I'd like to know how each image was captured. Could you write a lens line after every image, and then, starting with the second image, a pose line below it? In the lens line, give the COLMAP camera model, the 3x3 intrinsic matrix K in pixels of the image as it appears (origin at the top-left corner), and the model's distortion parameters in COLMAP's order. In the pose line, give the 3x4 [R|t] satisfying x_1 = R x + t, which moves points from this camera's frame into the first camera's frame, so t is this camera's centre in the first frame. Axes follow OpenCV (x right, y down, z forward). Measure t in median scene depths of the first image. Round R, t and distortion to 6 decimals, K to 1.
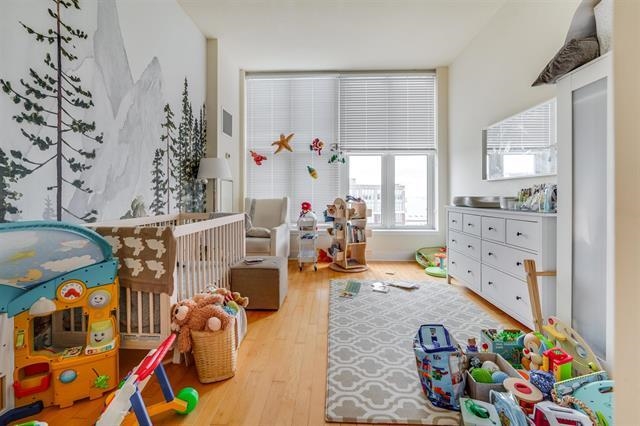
lens RADIAL K [[266.0, 0, 319.6], [0, 266.0, 197.5], [0, 0, 1]] dist [-0.002531, 0.000192]
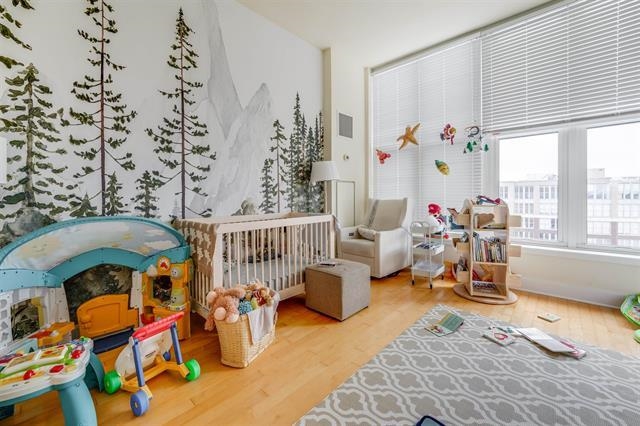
lens RADIAL K [[266.0, 0, 319.6], [0, 266.0, 197.5], [0, 0, 1]] dist [-0.002531, 0.000192]
pose [[0.759738, -0.002118, -0.650225, 0.373010], [0.004188, 0.999990, 0.001635, -0.008043], [0.650215, -0.003966, 0.759740, 0.242050]]
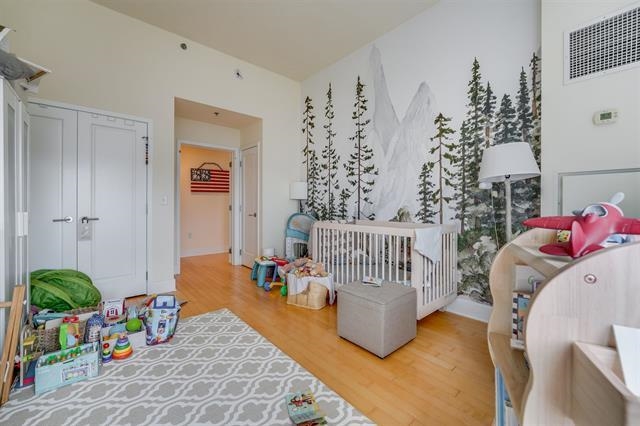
lens RADIAL K [[261.1, 0, 320.0], [0, 261.1, 208.2], [0, 0, 1]] dist [-0.002022, -0.000022]
pose [[-0.723439, 0.003157, -0.690382, 0.473801], [-0.007844, 0.999887, 0.012792, -0.006452], [0.690344, 0.014669, -0.723332, 1.533416]]
